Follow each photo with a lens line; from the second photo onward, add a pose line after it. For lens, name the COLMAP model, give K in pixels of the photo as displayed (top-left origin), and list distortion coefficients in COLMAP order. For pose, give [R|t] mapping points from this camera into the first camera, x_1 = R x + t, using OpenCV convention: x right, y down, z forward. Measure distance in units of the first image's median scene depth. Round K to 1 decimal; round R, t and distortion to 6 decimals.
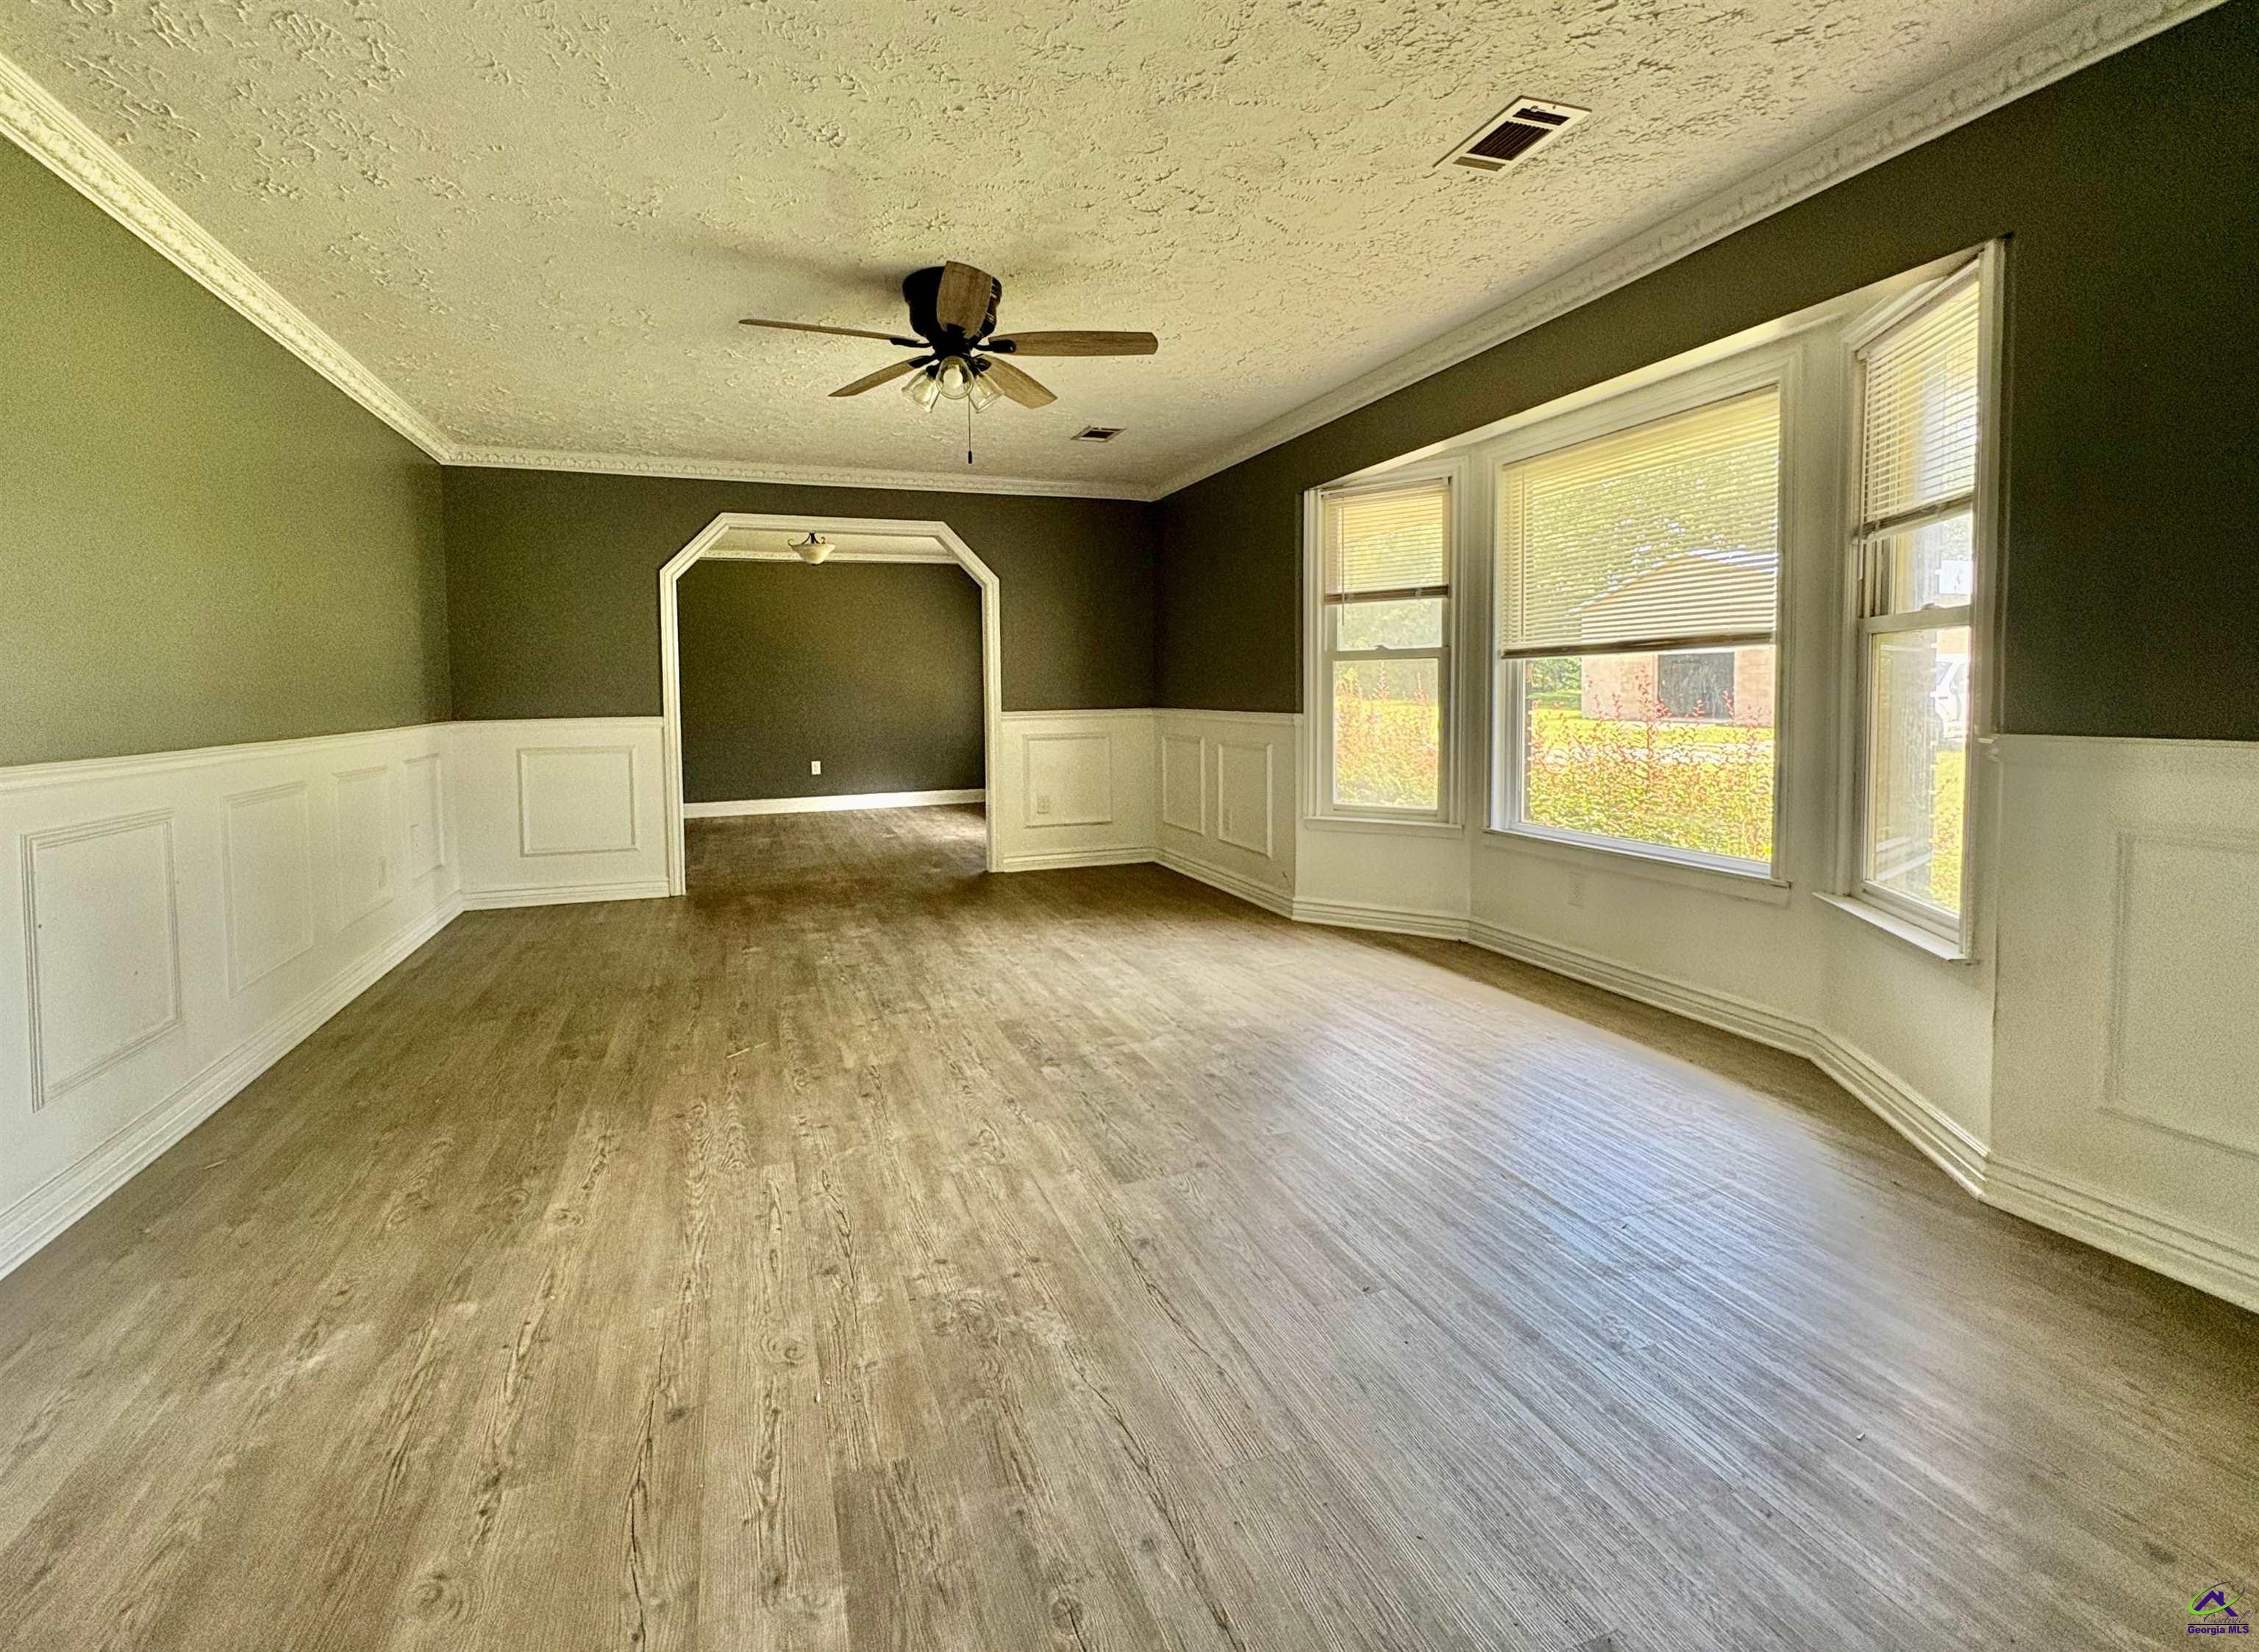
lens RADIAL K [[910.0, 0, 1064.2], [0, 910.0, 731.3], [0, 0, 1]] dist [0.003904, 0.000115]
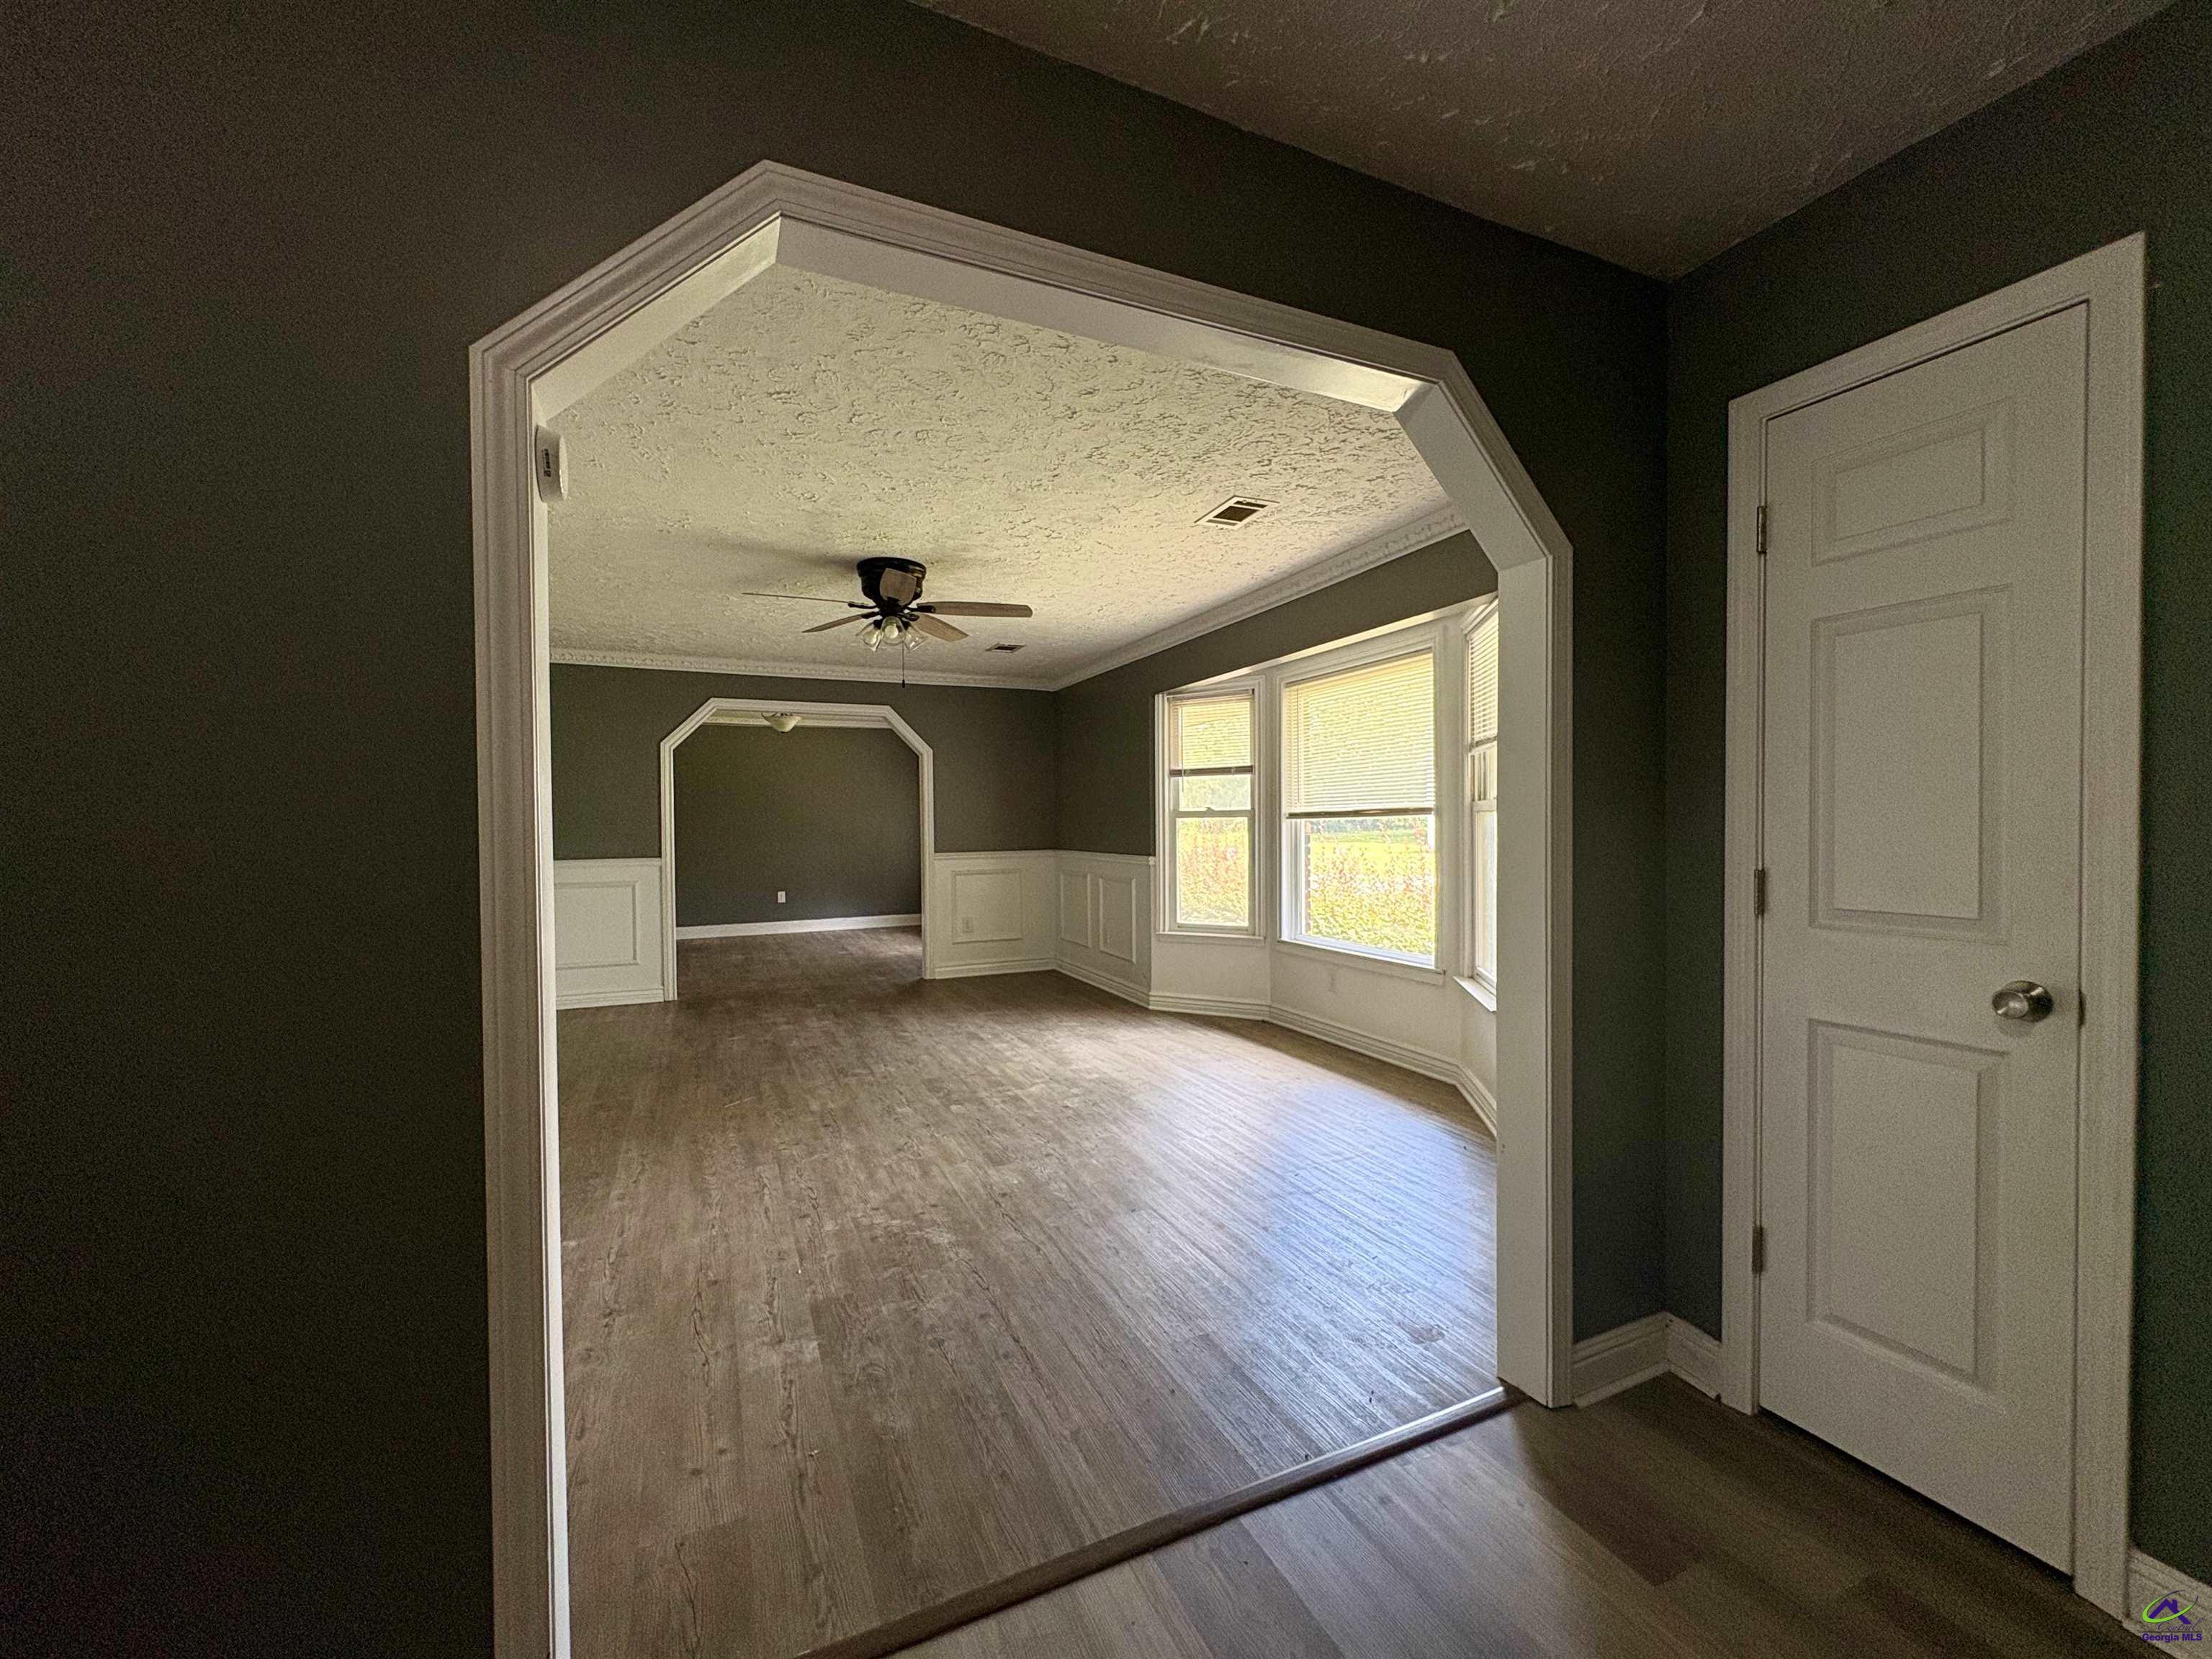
lens RADIAL K [[891.2, 0, 1106.4], [0, 891.2, 830.1], [0, 0, 1]] dist [0.003904, 0.000115]
pose [[0.995360, 0.001951, 0.096200, 0.084568], [0.000942, 0.999549, -0.030025, -0.026342], [-0.096216, 0.029976, 0.994909, -0.448528]]
